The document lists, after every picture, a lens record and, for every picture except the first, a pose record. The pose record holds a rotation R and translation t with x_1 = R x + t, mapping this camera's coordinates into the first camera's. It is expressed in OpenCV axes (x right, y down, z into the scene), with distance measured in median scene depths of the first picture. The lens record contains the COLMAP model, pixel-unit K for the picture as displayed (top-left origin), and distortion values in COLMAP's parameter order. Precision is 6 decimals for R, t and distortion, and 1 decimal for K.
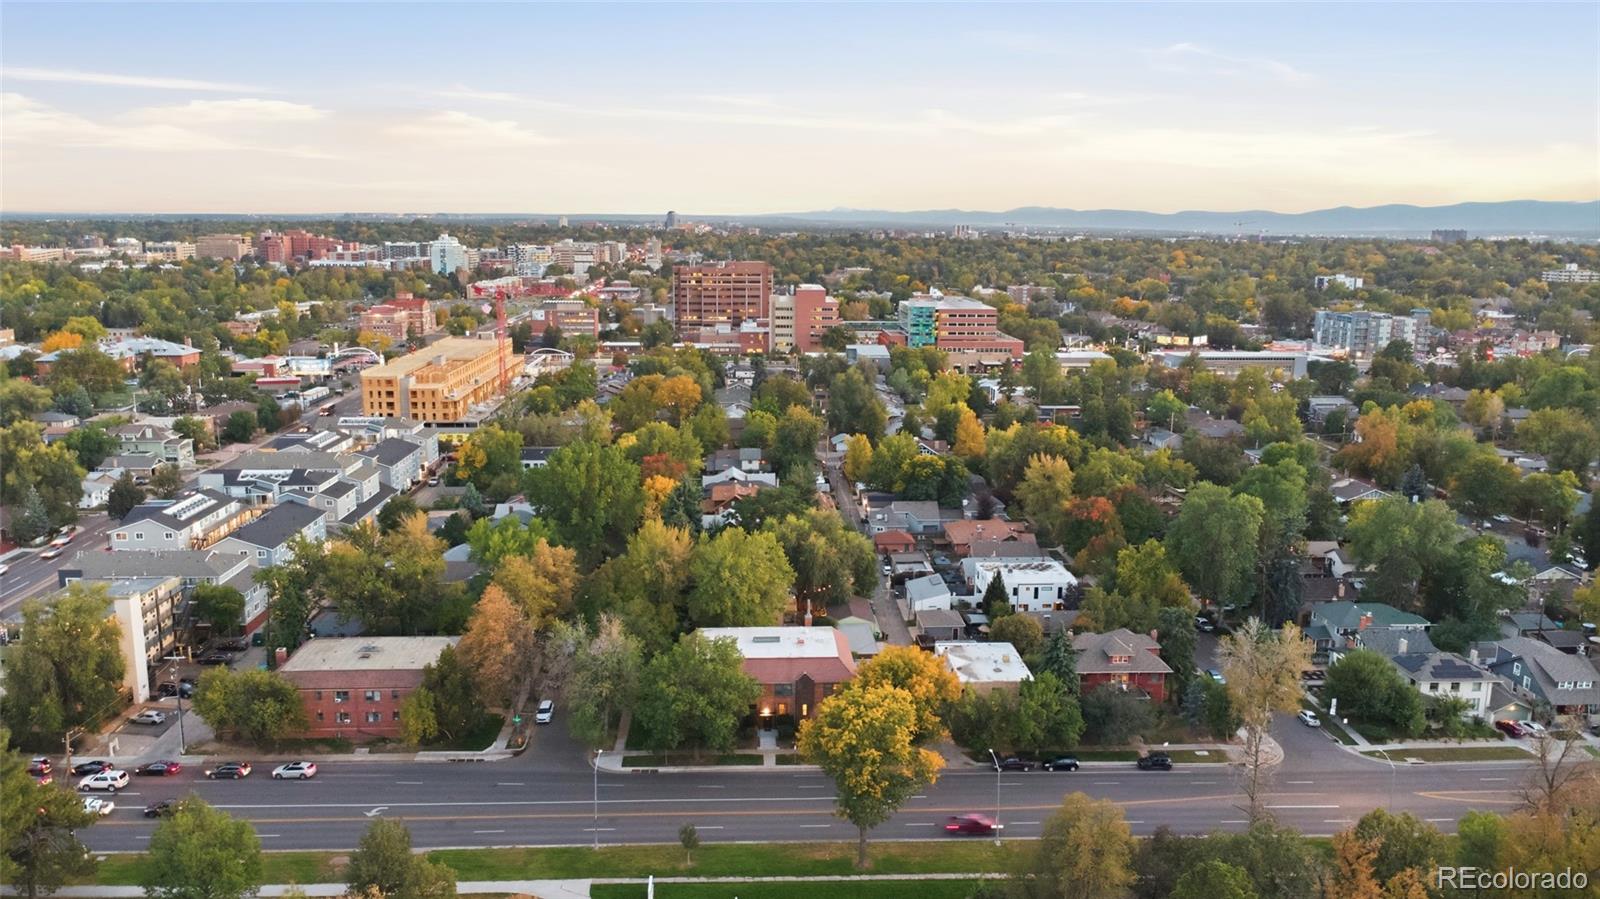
lens RADIAL K [[1165.0, 0, 800.0], [0, 1165.0, 449.5], [0, 0, 1]] dist [0.038818, -0.043466]
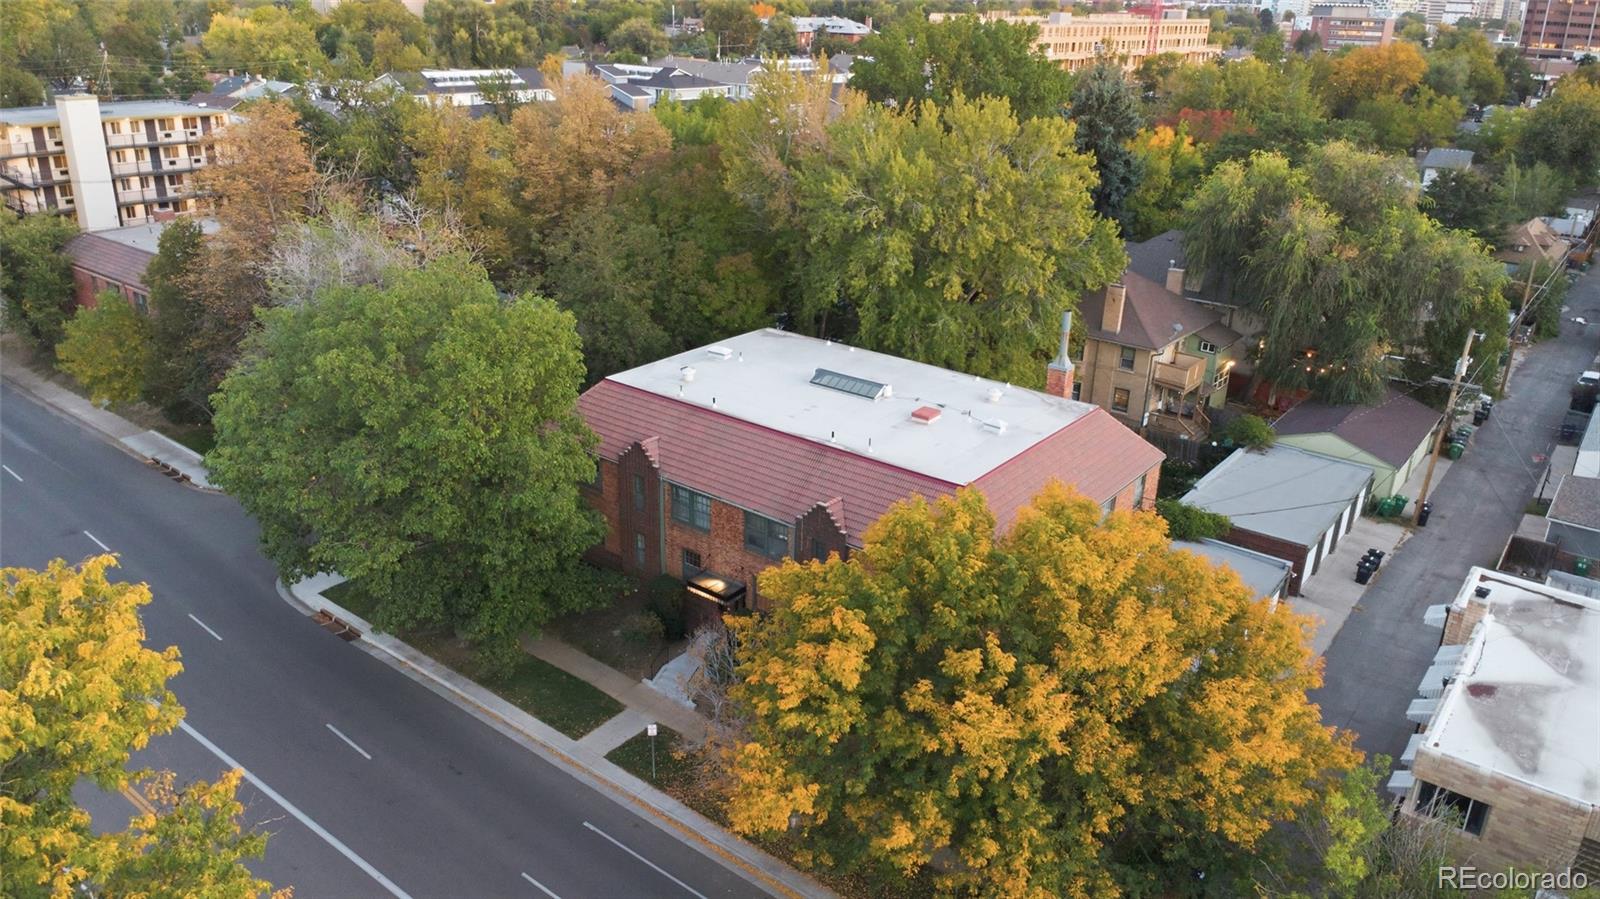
lens RADIAL K [[1165.0, 0, 800.0], [0, 1165.0, 449.5], [0, 0, 1]] dist [0.038818, -0.043466]
pose [[0.766622, 0.255690, -0.588993, 0.126946], [-0.149198, 0.963122, 0.223911, 0.085958], [0.624524, -0.083779, 0.776499, 0.580990]]
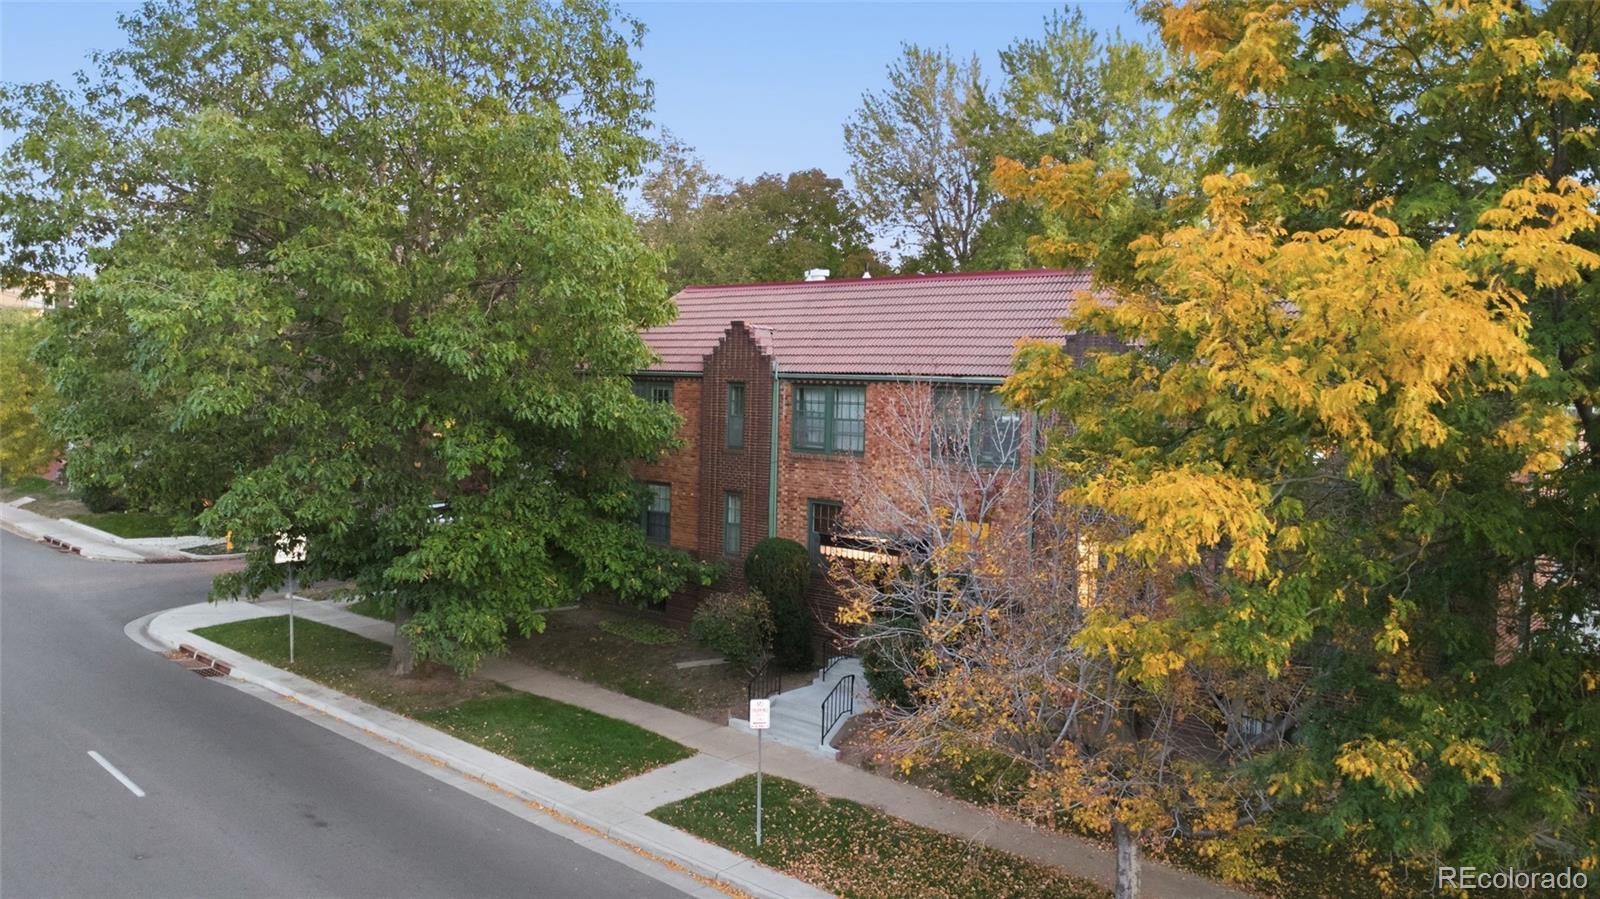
lens RADIAL K [[1165.0, 0, 800.0], [0, 1165.0, 449.5], [0, 0, 1]] dist [0.038818, -0.043466]
pose [[0.726498, 0.061424, -0.684418, 0.060914], [-0.162579, 0.983084, -0.084346, 0.170799], [0.667659, 0.172549, 0.724195, 0.653843]]
